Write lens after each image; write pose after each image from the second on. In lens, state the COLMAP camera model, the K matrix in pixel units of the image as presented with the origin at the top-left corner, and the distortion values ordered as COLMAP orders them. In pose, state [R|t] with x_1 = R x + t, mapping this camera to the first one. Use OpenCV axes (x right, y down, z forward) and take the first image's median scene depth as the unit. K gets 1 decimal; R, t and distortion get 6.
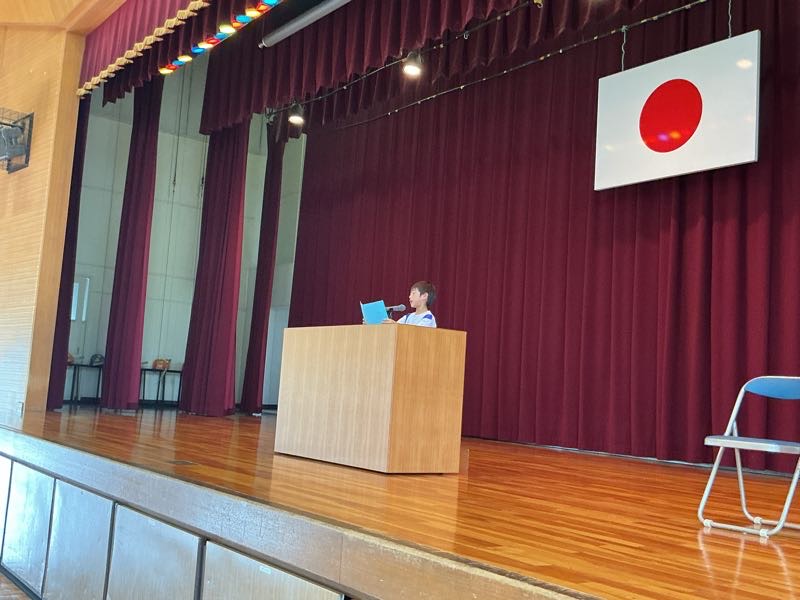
lens RADIAL K [[874.4, 0, 400.0], [0, 874.4, 300.0], [0, 0, 1]] dist [0.058329, -0.002364]
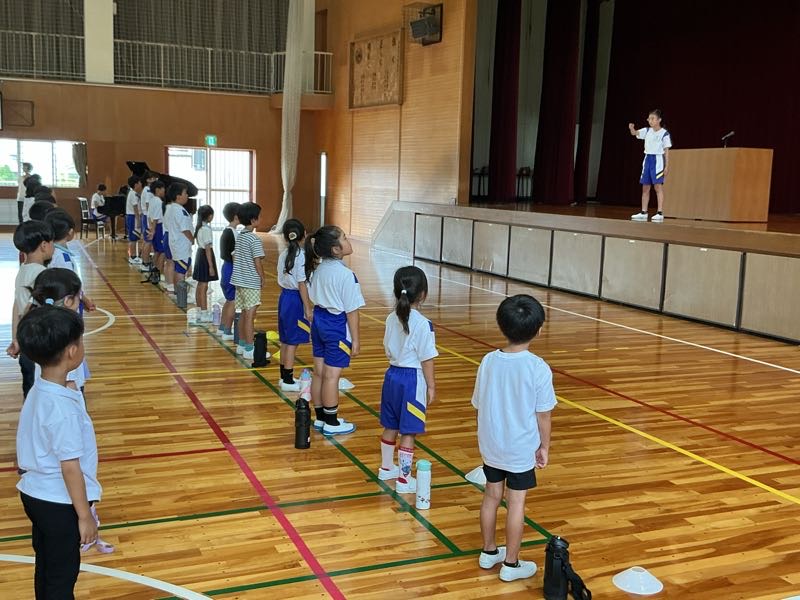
lens RADIAL K [[892.8, 0, 400.0], [0, 892.8, 300.0], [0, 0, 1]] dist [0.047662, -0.048191]
pose [[0.970252, -0.000471, -0.242095, -0.226466], [0.054130, 0.975103, 0.215043, -0.102844], [0.235966, -0.221750, 0.946122, -1.058200]]
